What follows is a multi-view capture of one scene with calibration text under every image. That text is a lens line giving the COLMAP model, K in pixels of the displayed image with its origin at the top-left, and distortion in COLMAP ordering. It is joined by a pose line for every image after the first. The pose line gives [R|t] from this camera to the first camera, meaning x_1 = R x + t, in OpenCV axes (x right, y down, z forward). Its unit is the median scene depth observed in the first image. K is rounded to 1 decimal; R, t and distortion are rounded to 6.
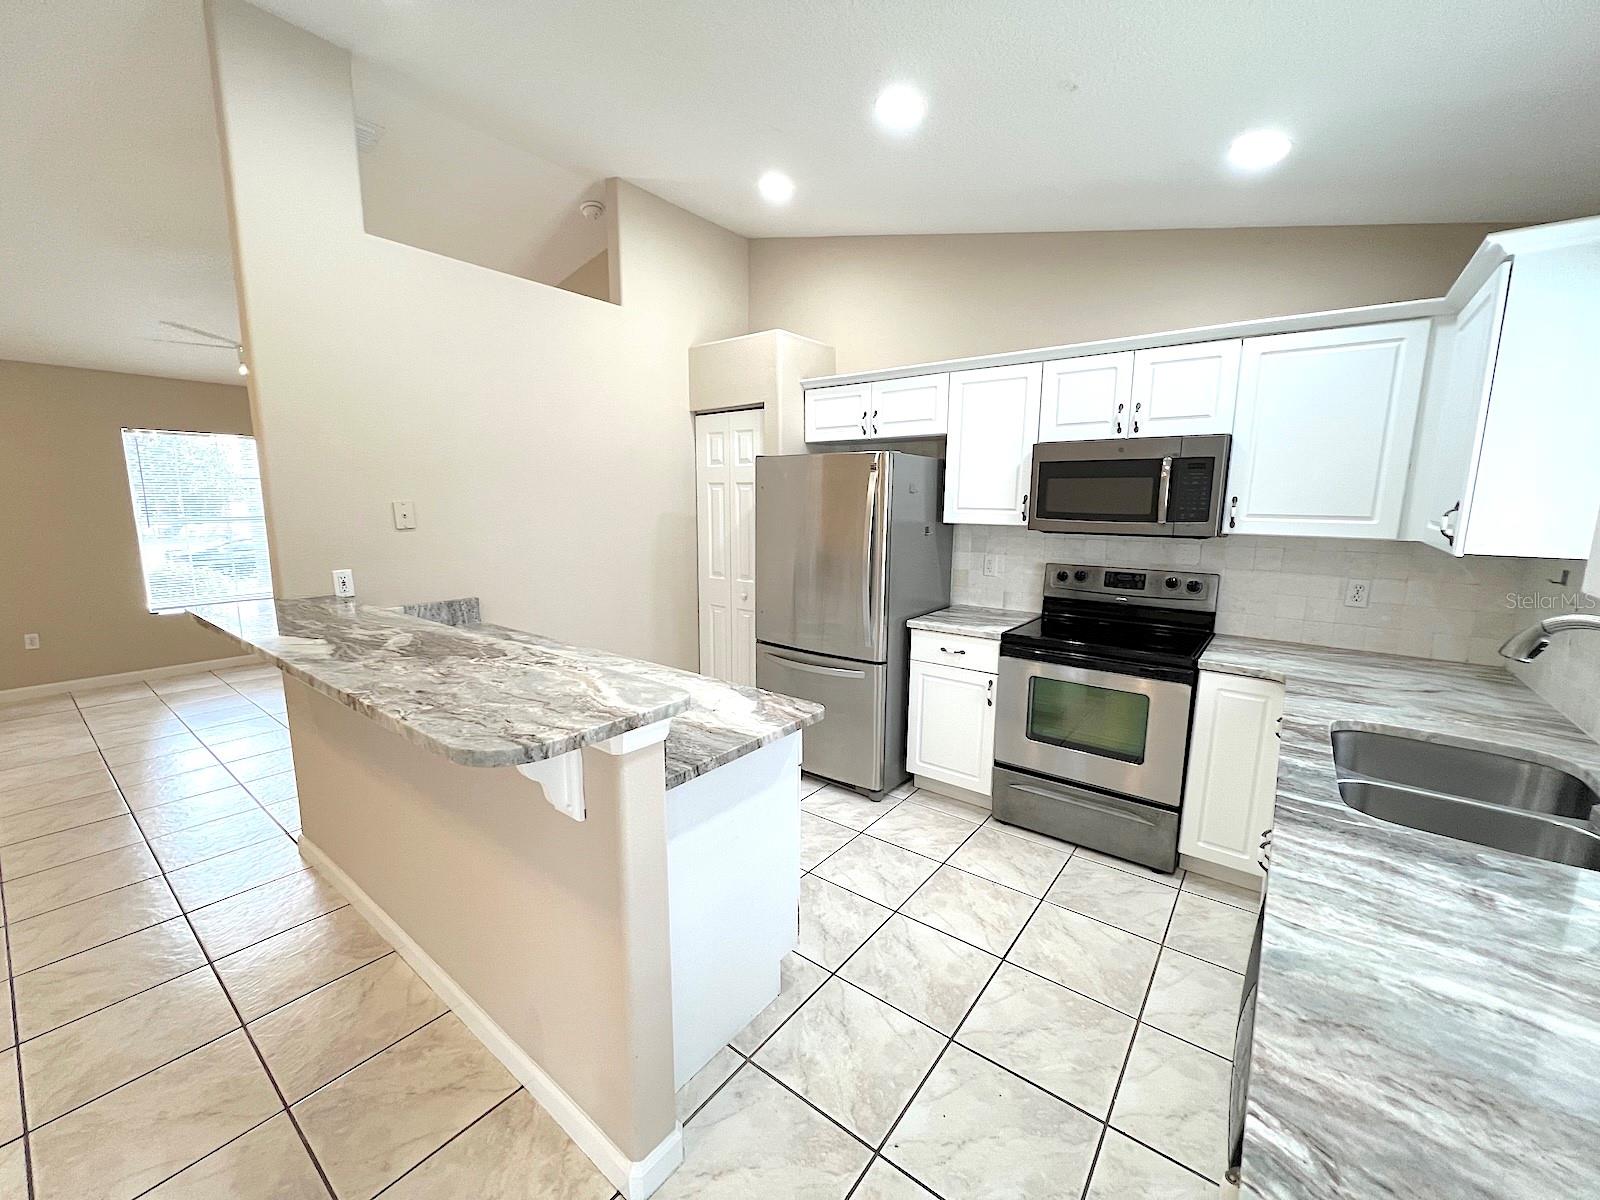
lens RADIAL K [[639.6, 0, 804.8], [0, 639.6, 598.8], [0, 0, 1]] dist [-0.002982, -0.000162]
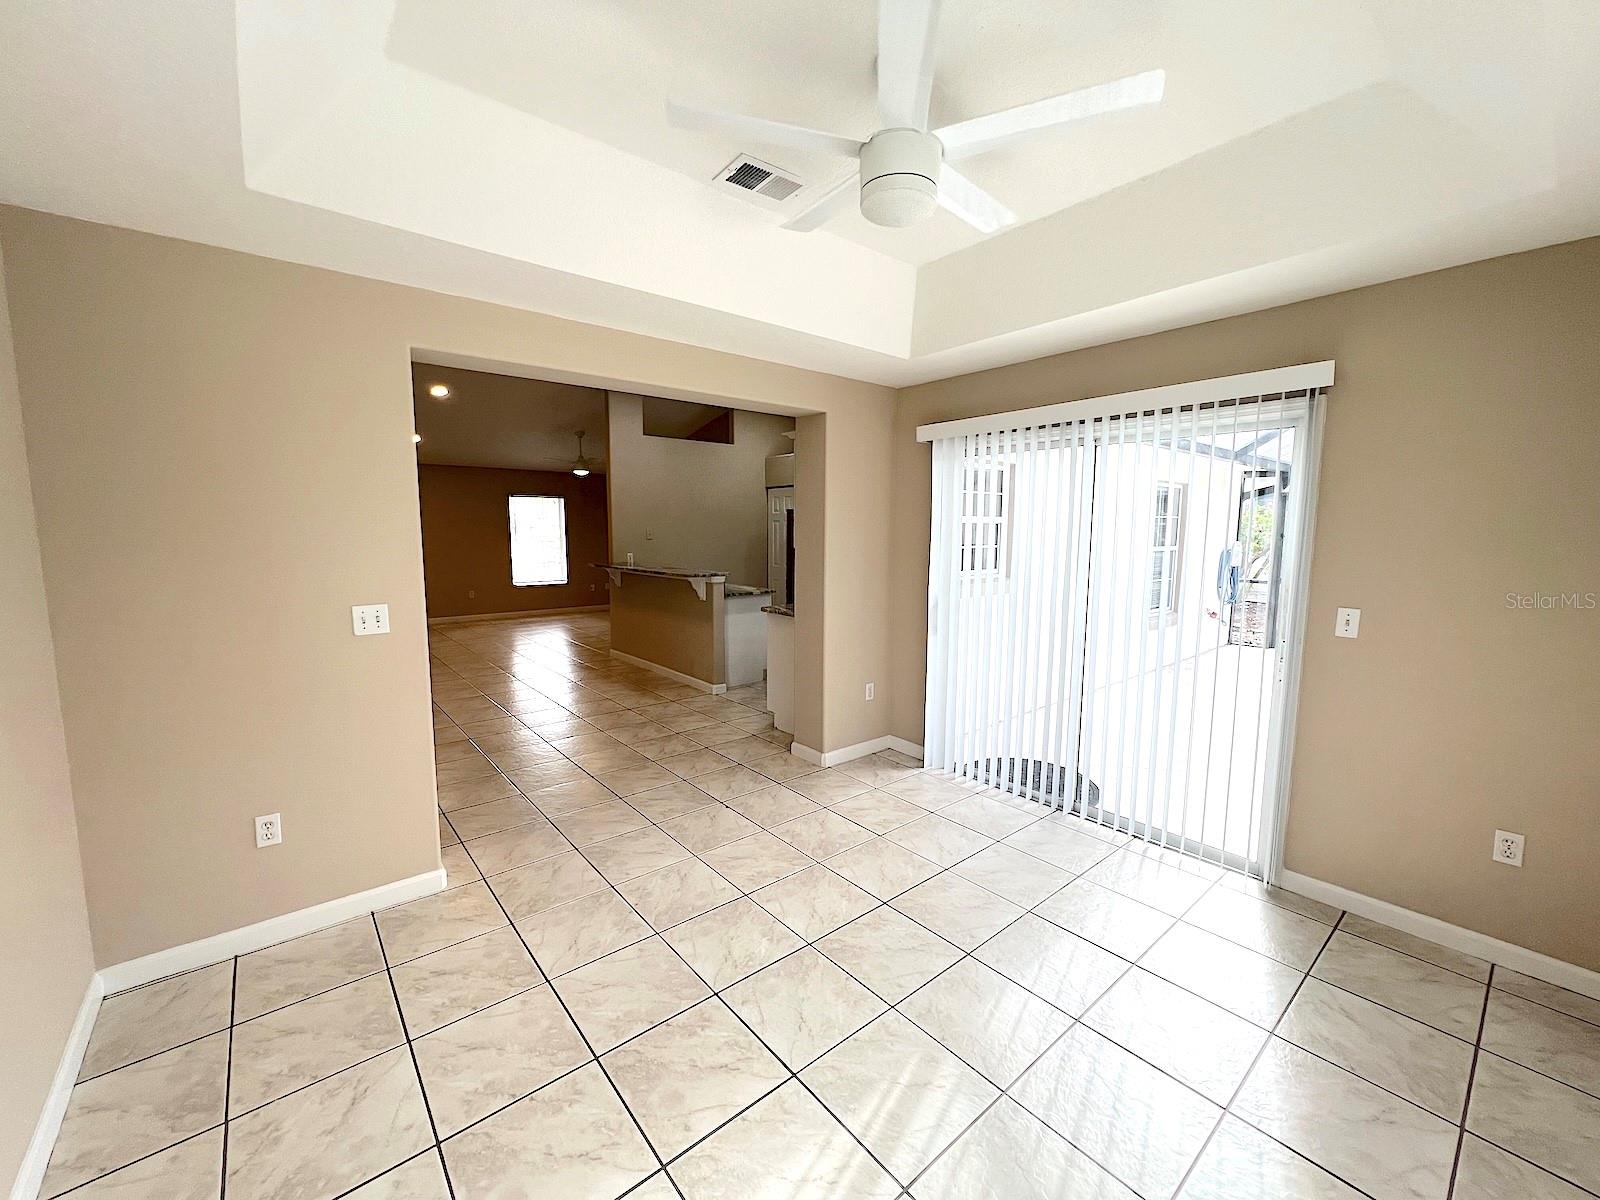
lens RADIAL K [[639.6, 0, 802.8], [0, 639.6, 597.9], [0, 0, 1]] dist [-0.002982, -0.000162]
pose [[0.976234, 0.021777, -0.215621, 0.625882], [-0.032607, 0.998372, -0.046797, 0.254484], [0.214251, 0.052715, 0.975355, -1.567643]]
